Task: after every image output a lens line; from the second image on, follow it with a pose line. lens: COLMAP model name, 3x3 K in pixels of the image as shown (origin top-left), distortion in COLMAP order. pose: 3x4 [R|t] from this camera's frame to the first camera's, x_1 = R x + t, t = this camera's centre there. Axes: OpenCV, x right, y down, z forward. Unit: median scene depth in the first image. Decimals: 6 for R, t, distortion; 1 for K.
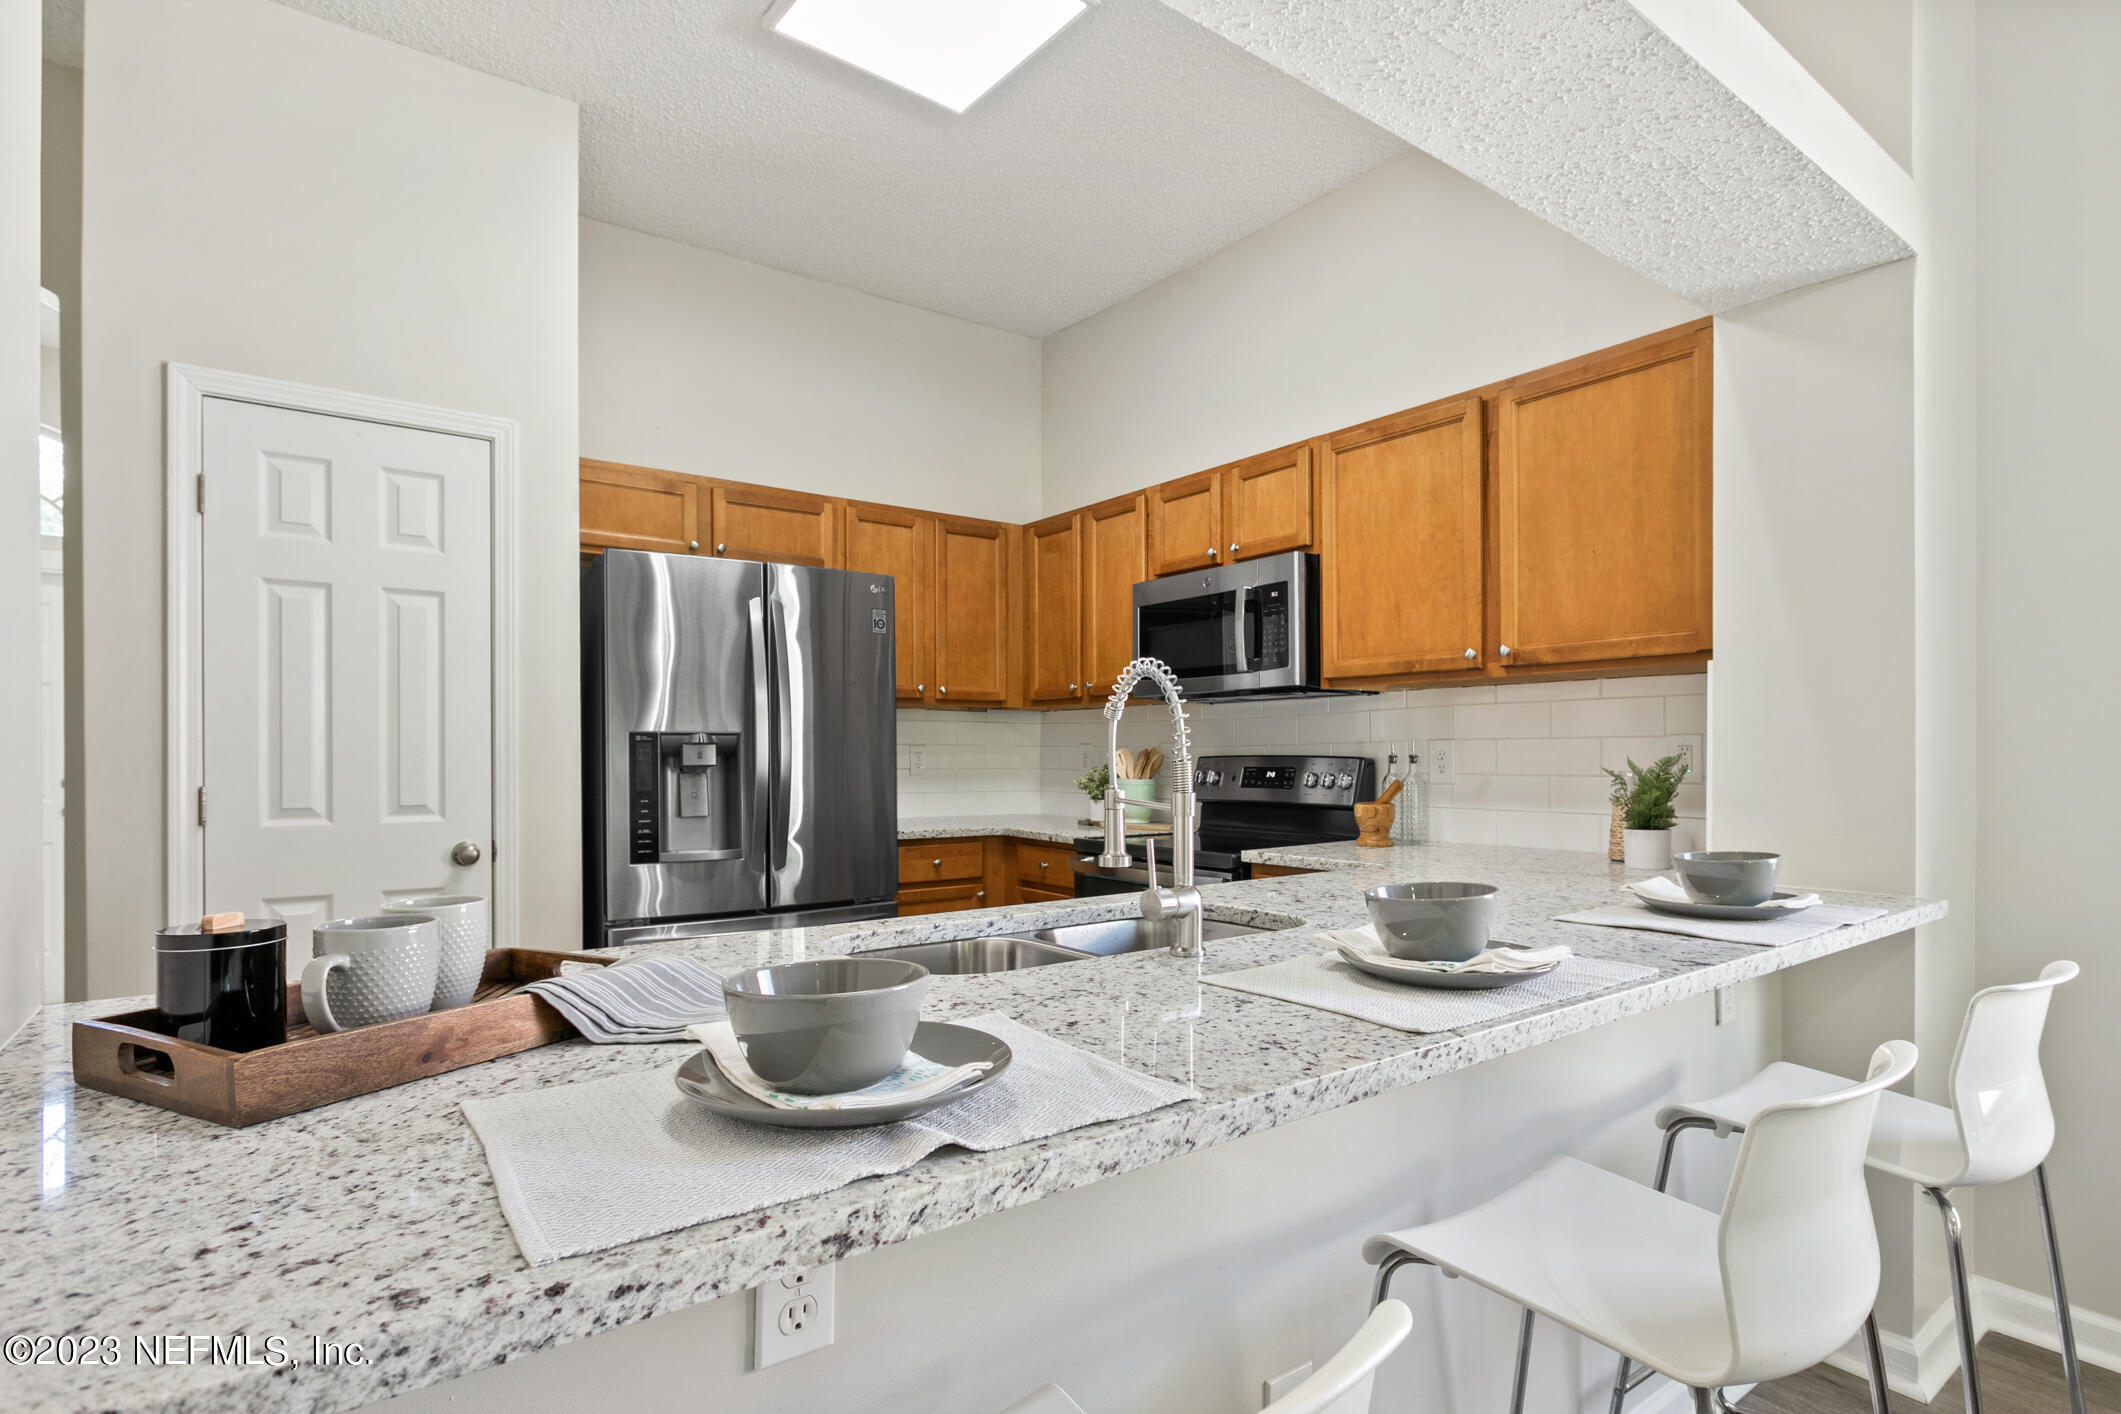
lens RADIAL K [[1008.9, 0, 1015.8], [0, 1008.9, 751.8], [0, 0, 1]] dist [0.001469, 0.003193]
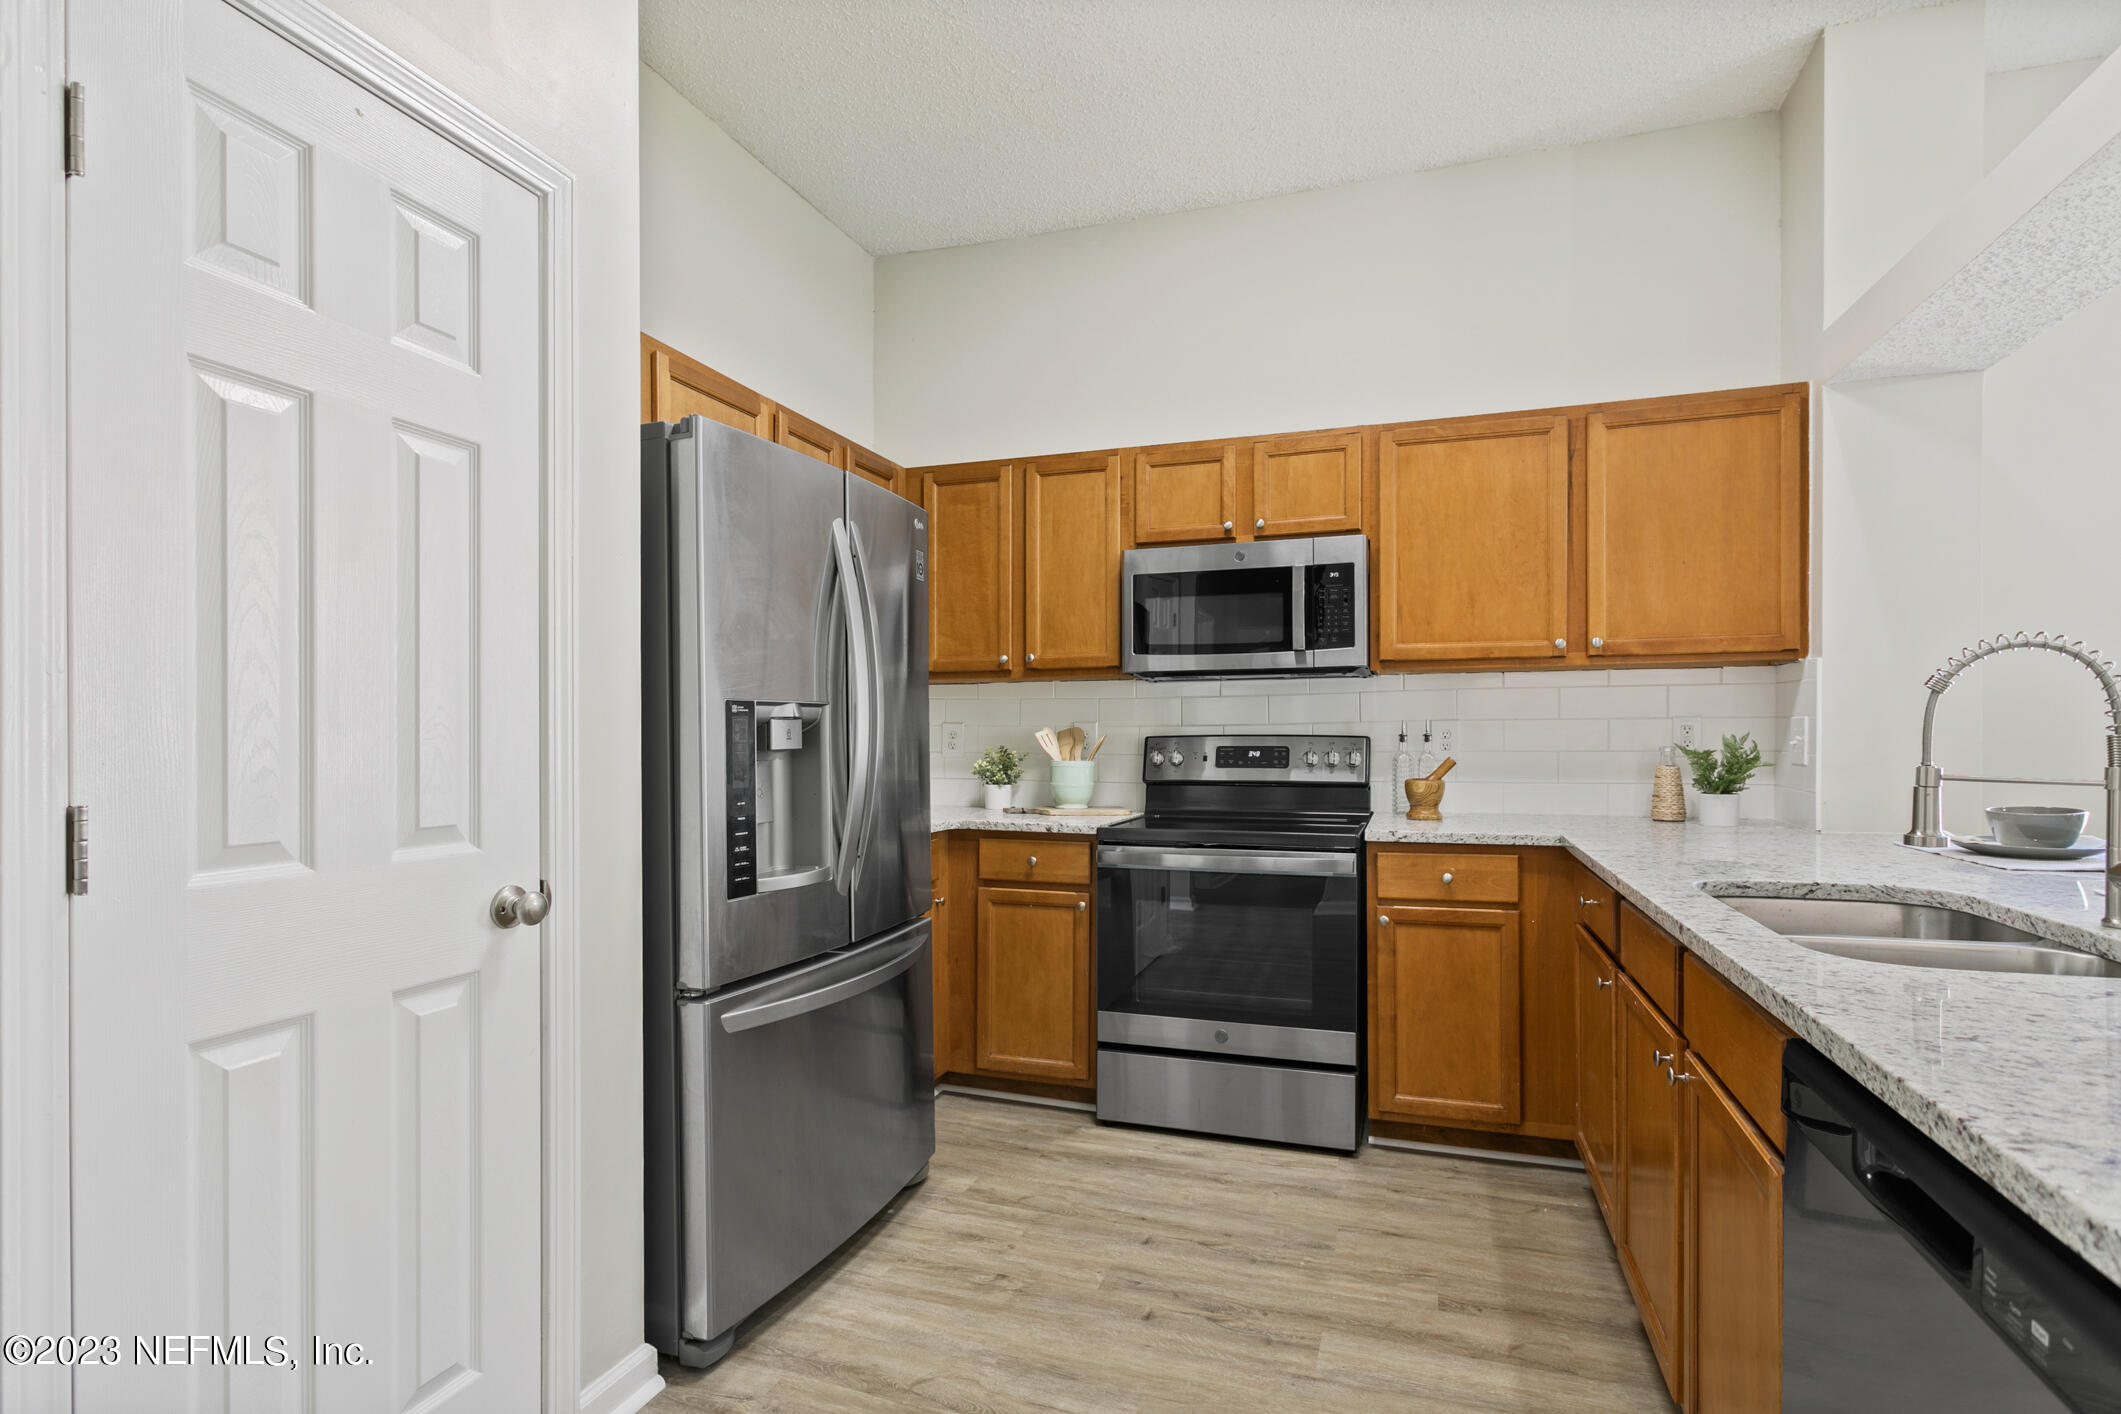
lens RADIAL K [[1008.9, 0, 1066.6], [0, 1008.9, 729.3], [0, 0, 1]] dist [0.001469, 0.003193]
pose [[0.836138, 0.002372, 0.548514, -0.559380], [0.000292, 0.999989, -0.004770, 0.003144], [-0.548519, 0.004149, 0.836128, 0.328121]]
